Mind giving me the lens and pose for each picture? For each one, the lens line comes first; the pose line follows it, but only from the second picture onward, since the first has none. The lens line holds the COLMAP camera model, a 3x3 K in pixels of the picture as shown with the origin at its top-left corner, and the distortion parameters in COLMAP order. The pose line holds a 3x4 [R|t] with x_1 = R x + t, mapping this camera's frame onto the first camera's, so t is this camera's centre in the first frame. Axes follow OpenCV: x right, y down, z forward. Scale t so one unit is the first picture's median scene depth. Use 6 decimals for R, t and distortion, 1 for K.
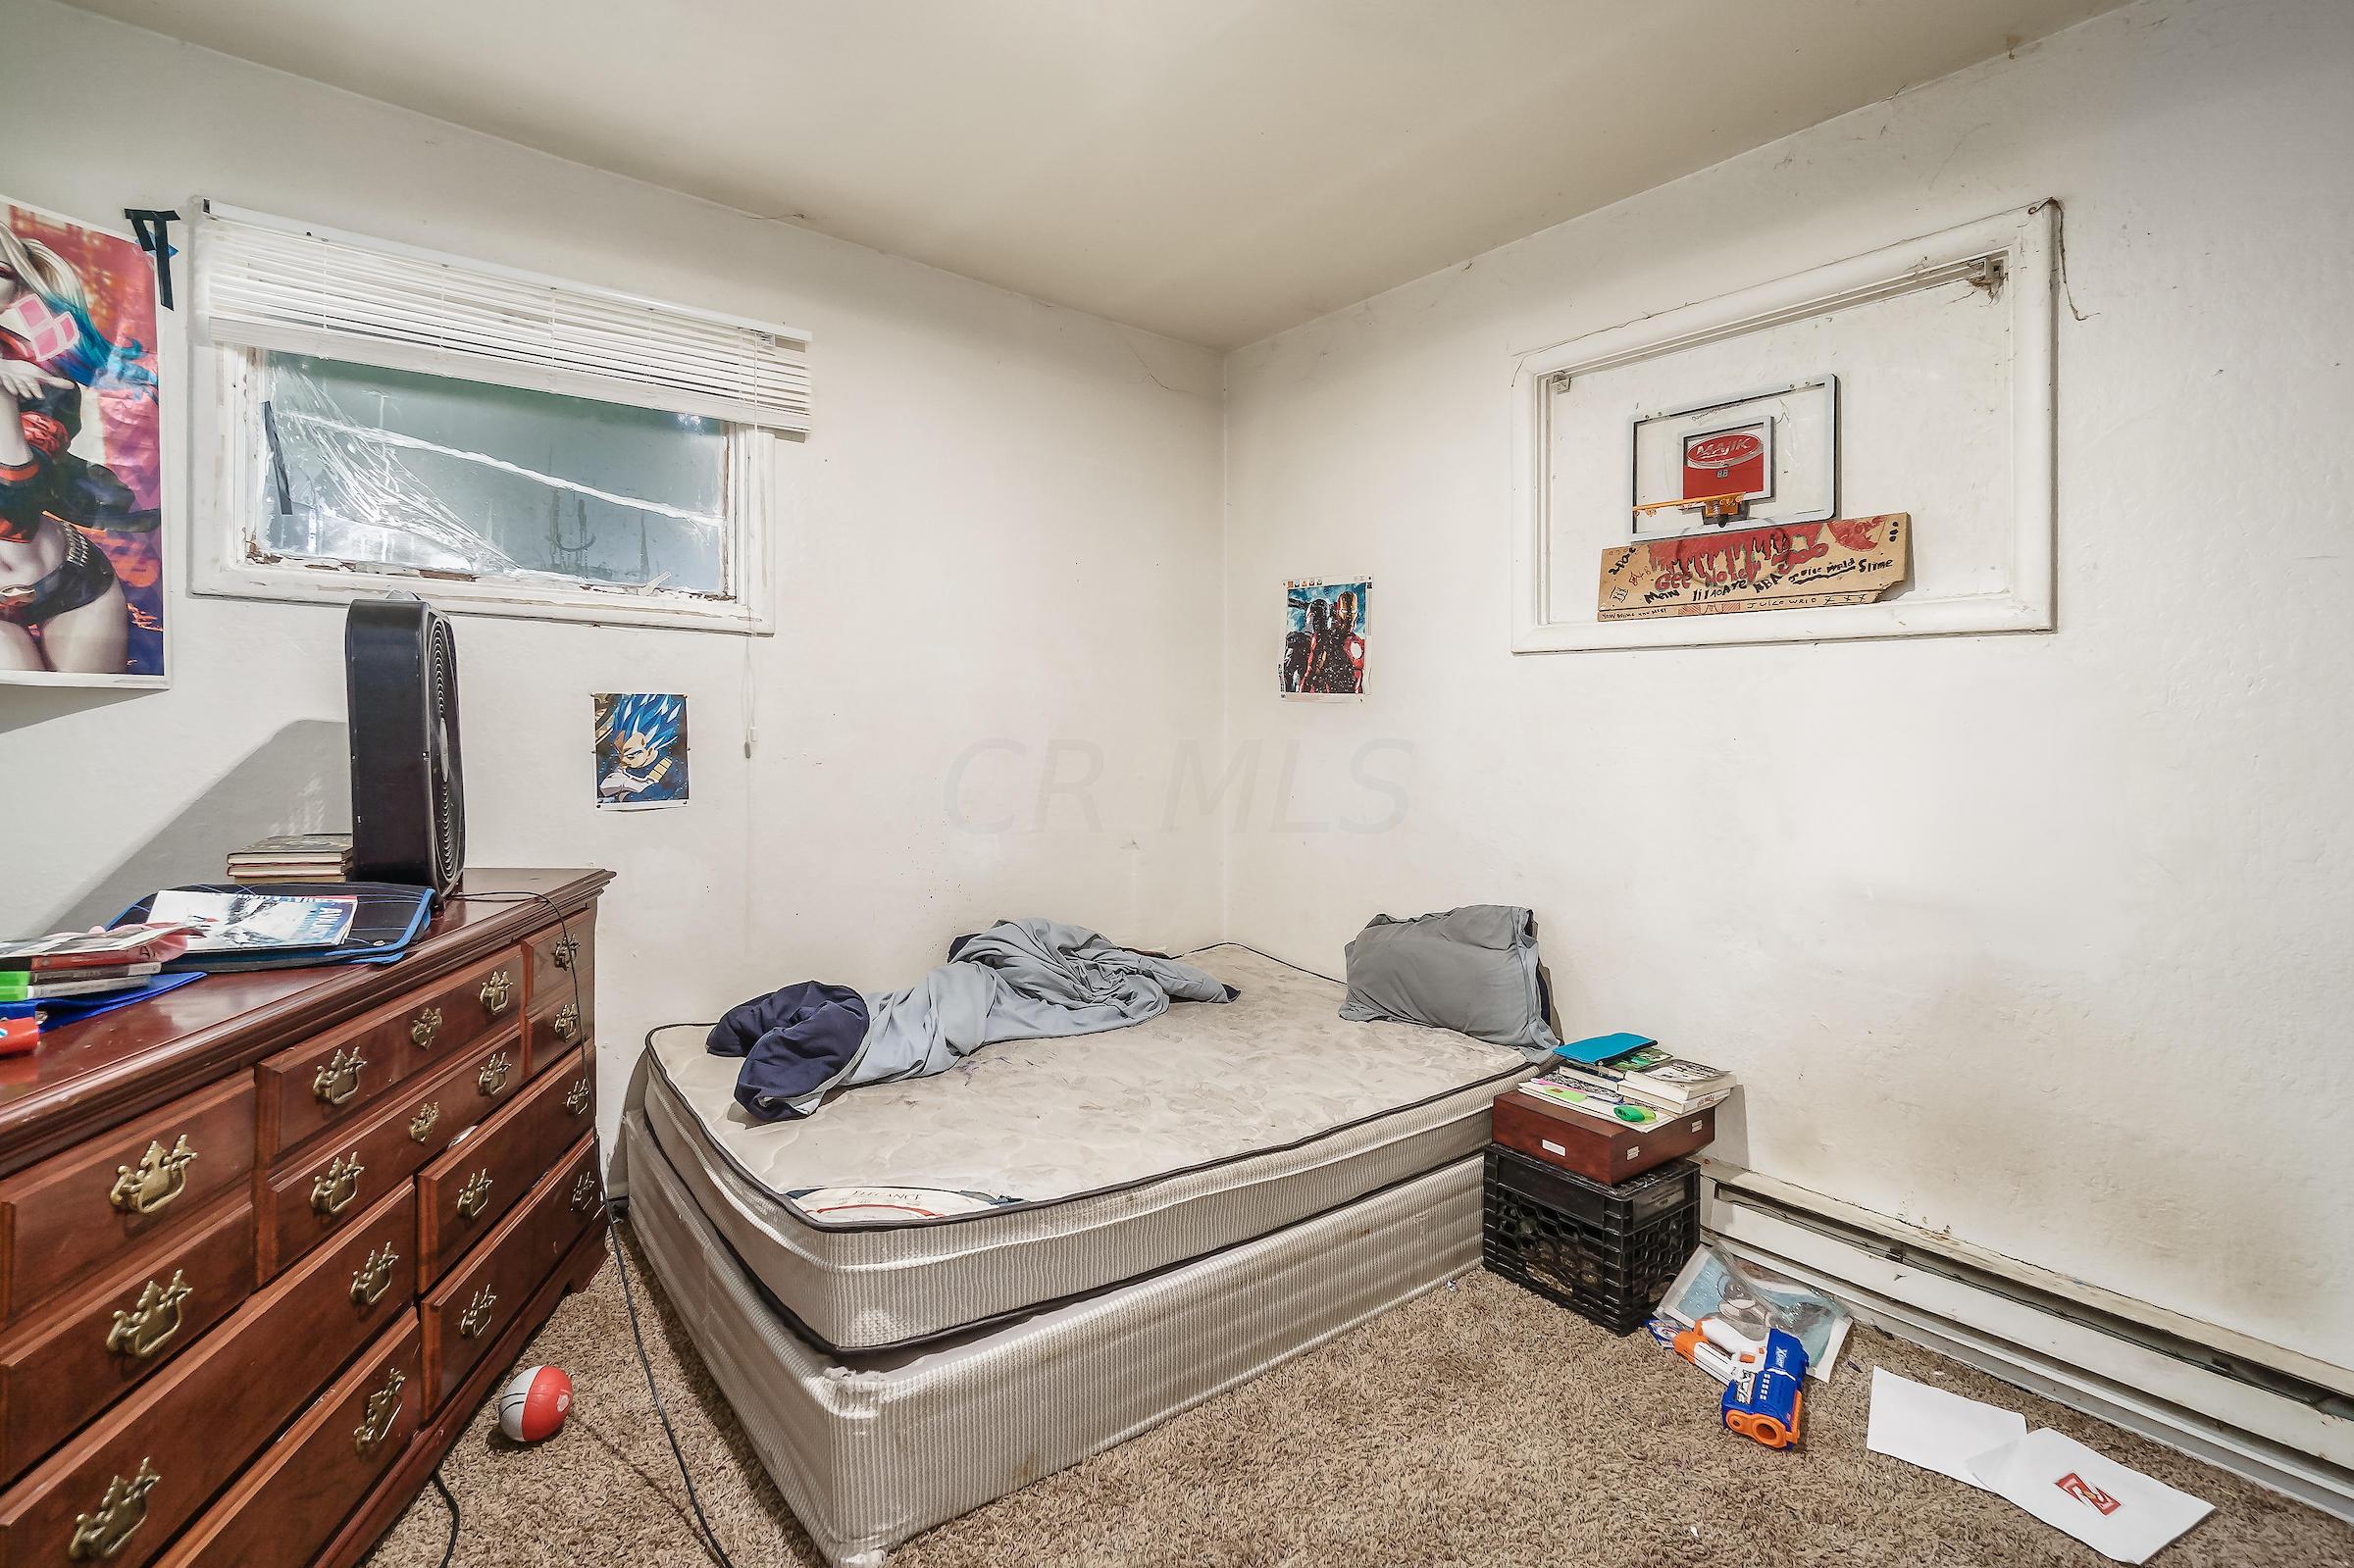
lens RADIAL K [[1013.2, 0, 1179.8], [0, 1013.2, 752.0], [0, 0, 1]] dist [-0.004544, -0.000204]
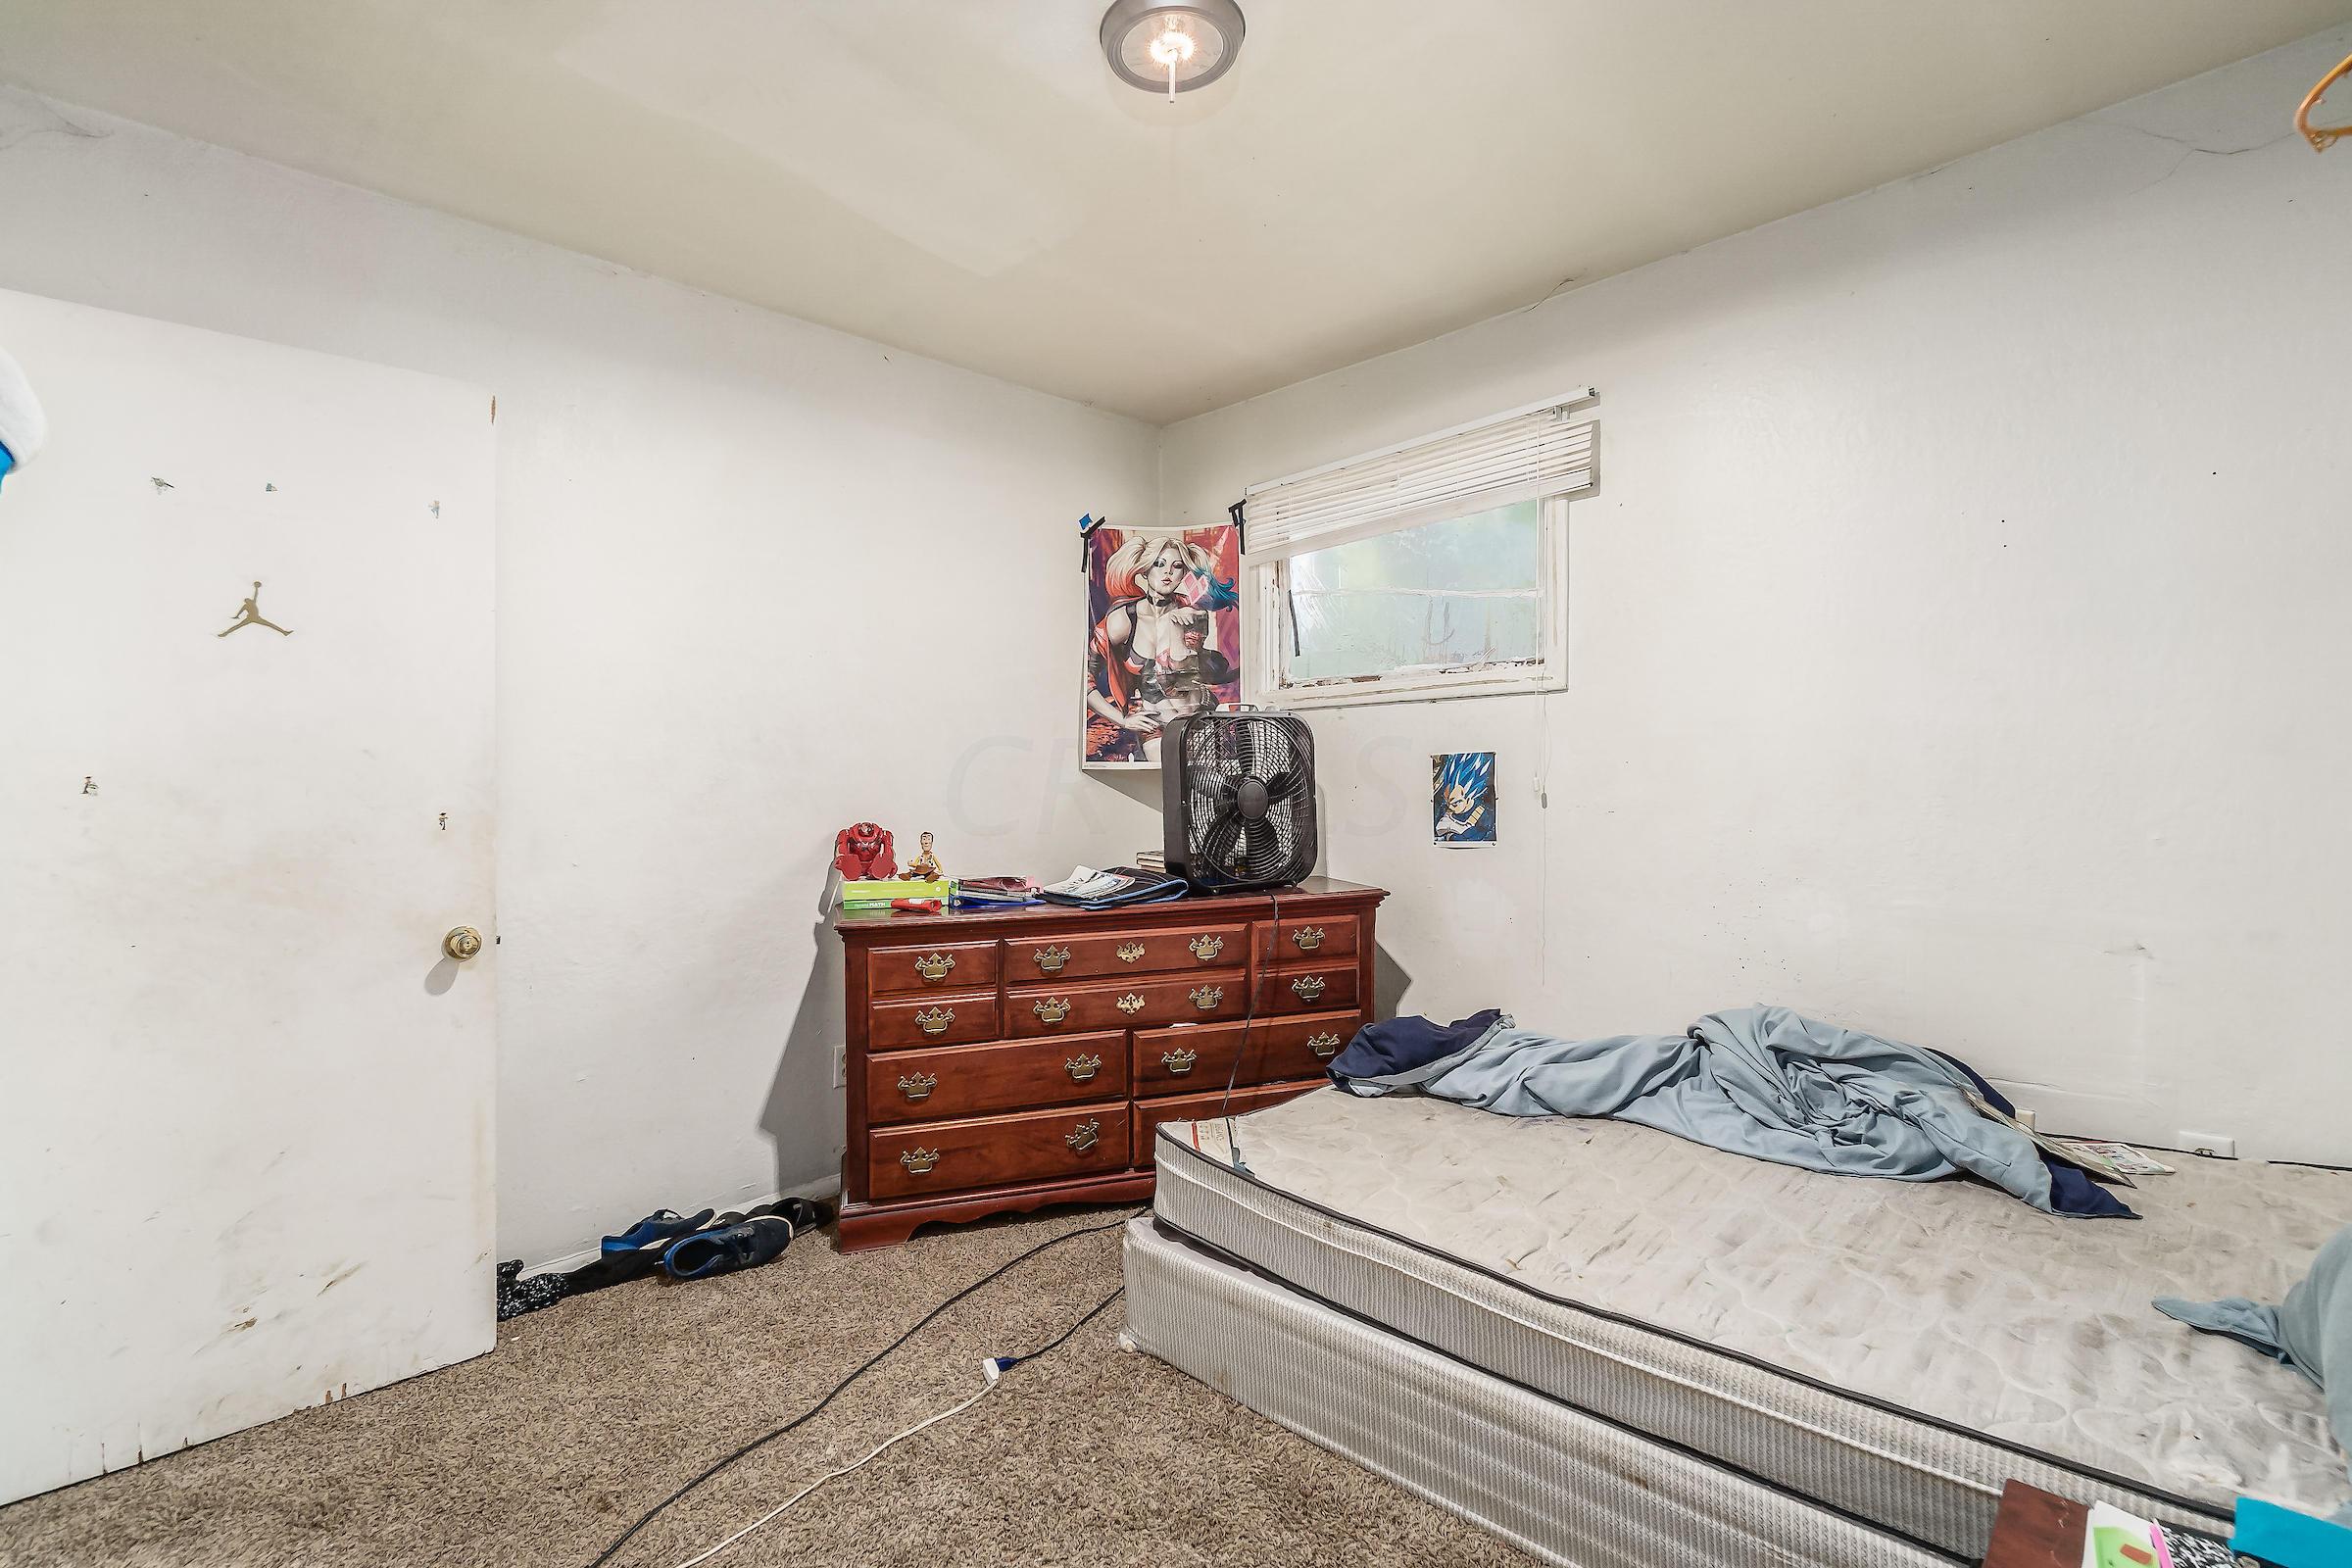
lens RADIAL K [[1028.0, 0, 1170.2], [0, 1028.0, 836.1], [0, 0, 1]] dist [-0.000537, -0.000142]
pose [[0.178368, 0.030962, -0.983477, 0.645586], [0.000203, 0.999504, 0.031504, 0.003280], [0.983964, -0.005819, 0.178273, 0.440261]]
